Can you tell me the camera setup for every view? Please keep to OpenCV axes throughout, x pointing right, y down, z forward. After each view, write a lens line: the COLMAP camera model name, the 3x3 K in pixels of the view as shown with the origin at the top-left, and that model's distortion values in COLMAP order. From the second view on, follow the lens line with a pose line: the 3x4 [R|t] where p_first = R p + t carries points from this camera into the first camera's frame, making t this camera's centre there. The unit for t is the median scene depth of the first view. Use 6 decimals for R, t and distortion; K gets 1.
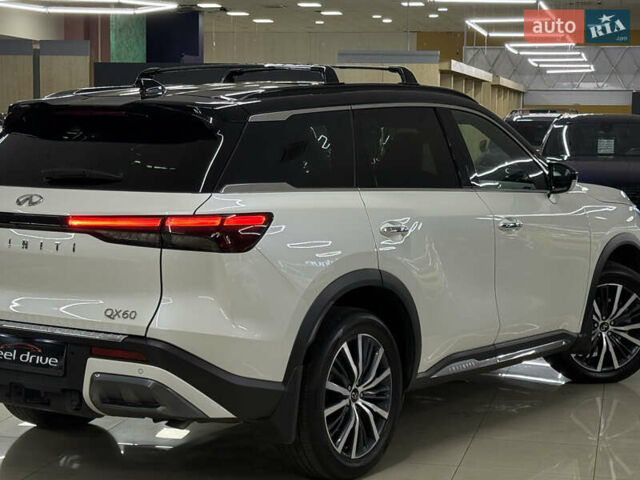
lens RADIAL K [[1370.4, 0, 320.0], [0, 1370.4, 240.0], [0, 0, 1]] dist [0.202211, -0.260190]
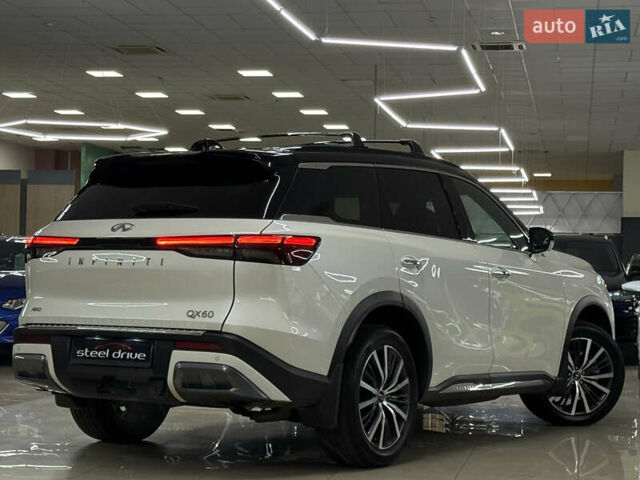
lens RADIAL K [[1370.4, 0, 320.0], [0, 1370.4, 240.0], [0, 0, 1]] dist [0.202211, -0.260190]
pose [[0.999190, 0.008203, 0.039404, -0.078512], [-0.003605, 0.993317, -0.115364, 0.117828], [-0.040087, 0.115128, 0.992541, -0.215258]]
